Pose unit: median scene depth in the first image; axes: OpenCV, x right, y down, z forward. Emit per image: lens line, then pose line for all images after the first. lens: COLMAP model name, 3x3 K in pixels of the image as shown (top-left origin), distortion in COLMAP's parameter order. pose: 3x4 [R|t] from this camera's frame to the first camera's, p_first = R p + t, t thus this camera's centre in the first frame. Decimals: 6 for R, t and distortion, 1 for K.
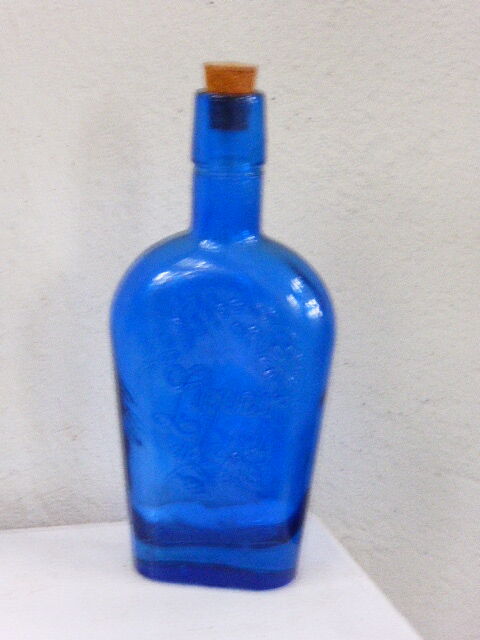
lens RADIAL K [[1384.9, 0, 240.0], [0, 1384.9, 320.0], [0, 0, 1]] dist [0.051945, 0.206826]
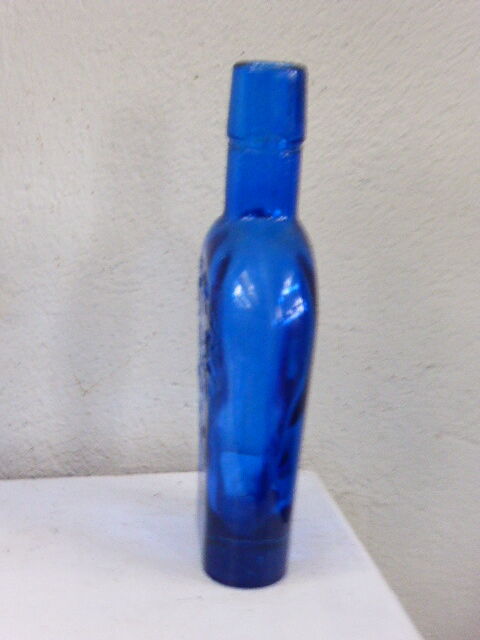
lens RADIAL K [[1143.1, 0, 240.0], [0, 1143.1, 320.0], [0, 0, 1]] dist [-0.044303, -0.113561]
pose [[0.999315, 0.019497, 0.031463, -0.045301], [-0.021613, 0.997425, 0.068376, -0.041668], [-0.030049, -0.069010, 0.997163, 0.207875]]
